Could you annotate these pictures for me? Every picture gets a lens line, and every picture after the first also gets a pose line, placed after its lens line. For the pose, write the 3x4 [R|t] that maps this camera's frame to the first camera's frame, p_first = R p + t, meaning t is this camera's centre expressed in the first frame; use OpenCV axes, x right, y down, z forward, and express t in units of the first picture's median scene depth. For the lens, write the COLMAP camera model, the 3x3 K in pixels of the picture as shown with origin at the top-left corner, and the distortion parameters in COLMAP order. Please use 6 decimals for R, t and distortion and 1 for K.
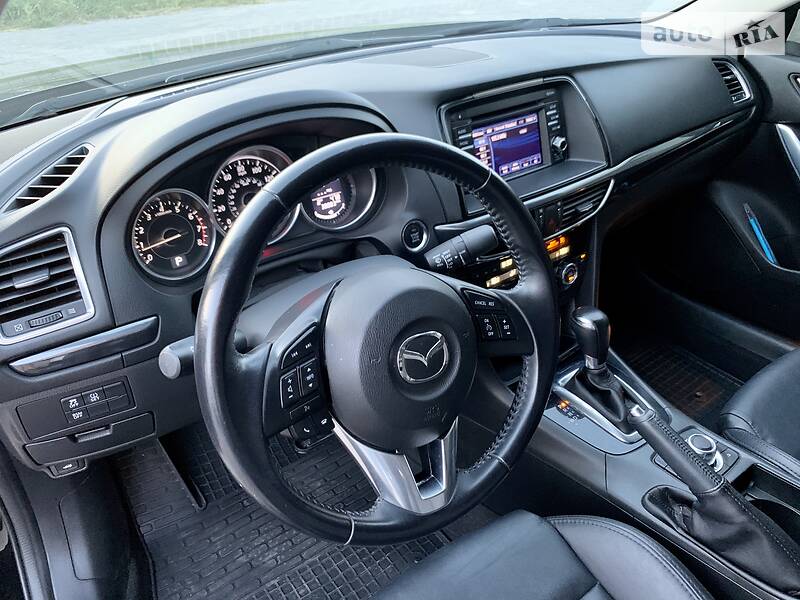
lens RADIAL K [[630.1, 0, 399.6], [0, 630.1, 298.2], [0, 0, 1]] dist [-0.007721, 0.001241]
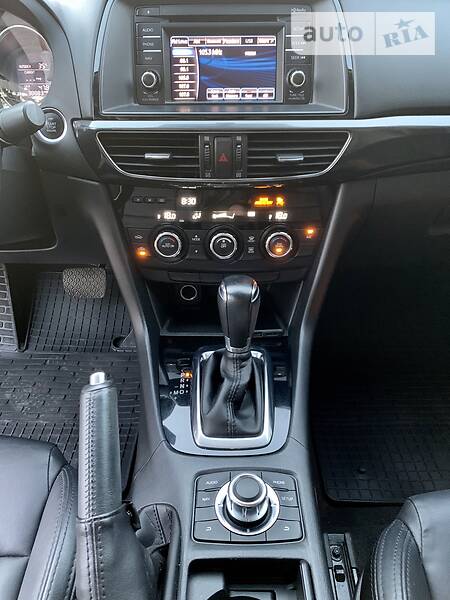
lens RADIAL K [[472.6, 0, 224.3], [0, 472.6, 292.3], [0, 0, 1]] dist [-0.007721, 0.001241]
pose [[0.797756, 0.334956, -0.501387, 0.608915], [-0.334167, 0.937737, 0.094771, -0.016177], [0.501913, 0.091943, 0.860017, 0.490801]]
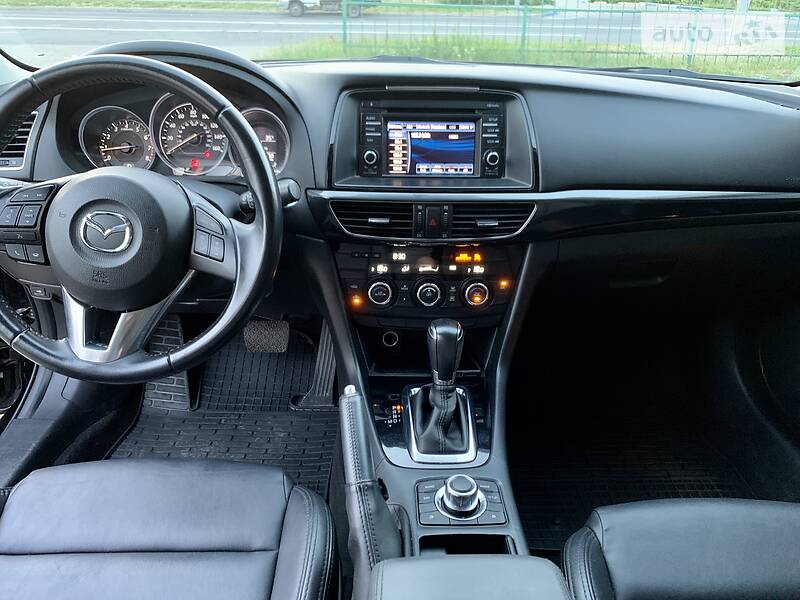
lens RADIAL K [[613.2, 0, 402.4], [0, 613.2, 299.7], [0, 0, 1]] dist [0.001882, 0.005209]
pose [[0.817846, 0.282898, -0.501095, 0.722193], [-0.339288, 0.940405, -0.022844, 0.032679], [0.464770, 0.188699, 0.865091, 0.163396]]
